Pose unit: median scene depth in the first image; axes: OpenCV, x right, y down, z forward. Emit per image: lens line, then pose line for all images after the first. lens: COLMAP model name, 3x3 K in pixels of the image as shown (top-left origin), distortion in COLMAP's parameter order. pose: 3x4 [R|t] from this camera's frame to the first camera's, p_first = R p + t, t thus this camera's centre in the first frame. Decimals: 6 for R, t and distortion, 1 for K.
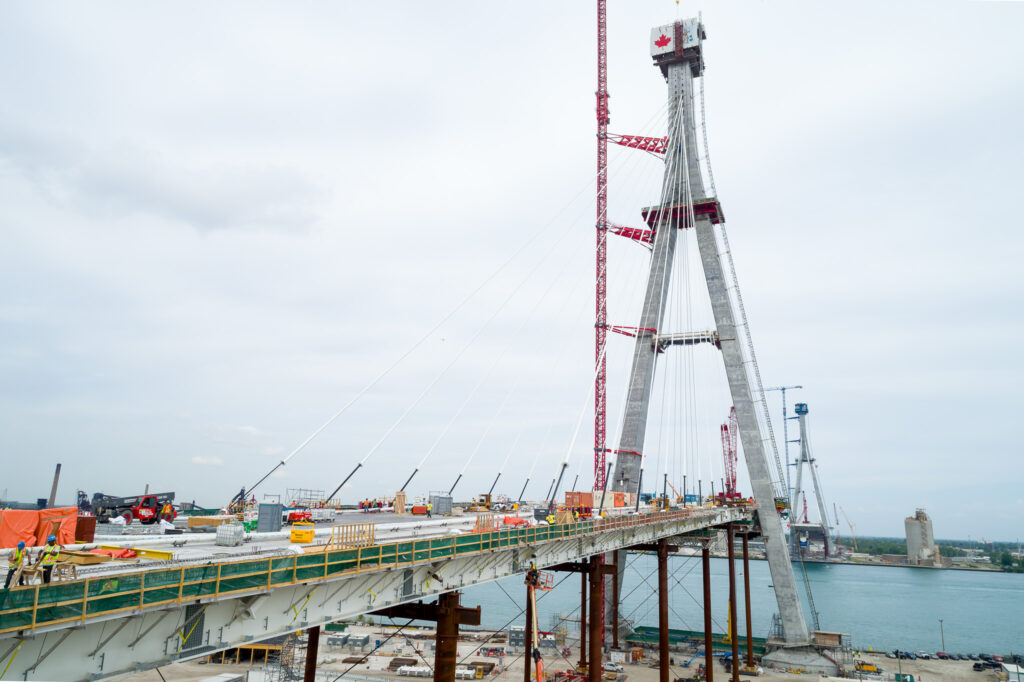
lens RADIAL K [[696.3, 0, 512.0], [0, 696.3, 341.0], [0, 0, 1]] dist [0.003040, 0.002177]
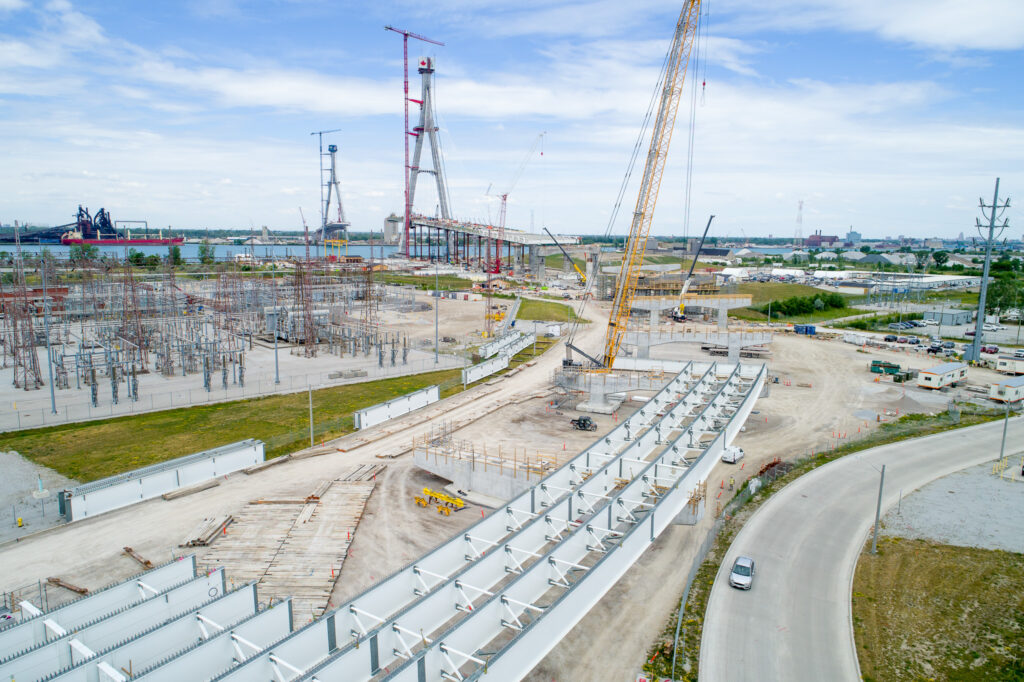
lens RADIAL K [[696.3, 0, 512.0], [0, 696.3, 341.0], [0, 0, 1]] dist [0.003040, 0.002177]
pose [[0.704771, -0.135781, 0.696320, -1.766769], [-0.165858, 0.922778, 0.347811, -0.451382], [-0.689774, -0.360617, 0.627827, -1.547249]]
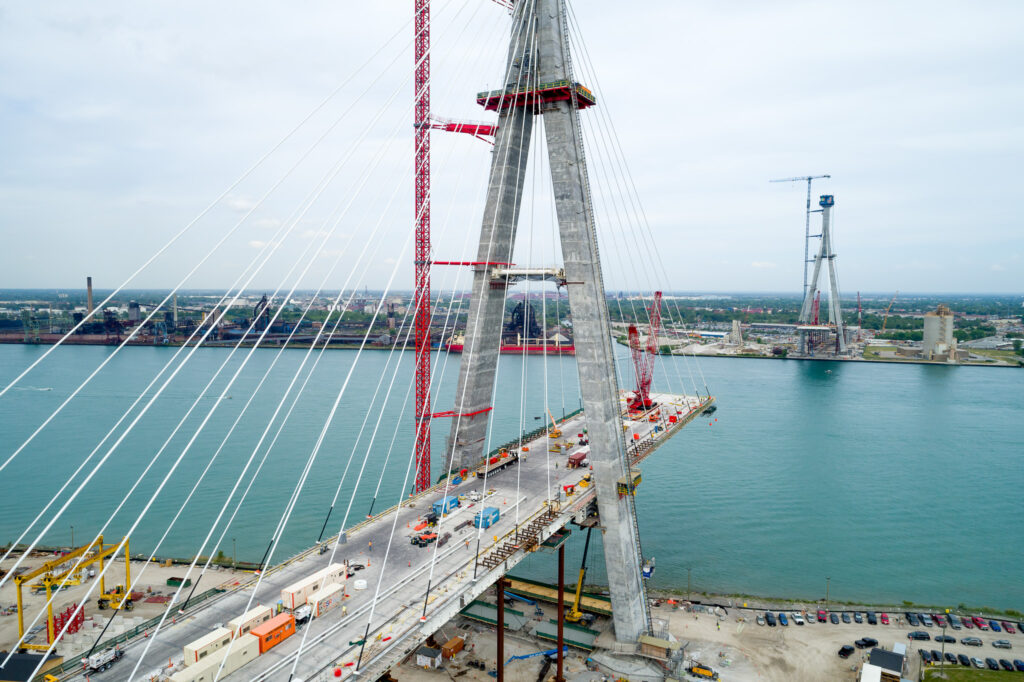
lens RADIAL K [[696.3, 0, 512.0], [0, 696.3, 341.0], [0, 0, 1]] dist [0.003040, 0.002177]
pose [[0.997491, -0.026397, -0.065695, 0.236898], [0.045857, 0.947840, 0.315429, -0.154773], [0.053942, -0.317650, 0.946672, 0.198716]]
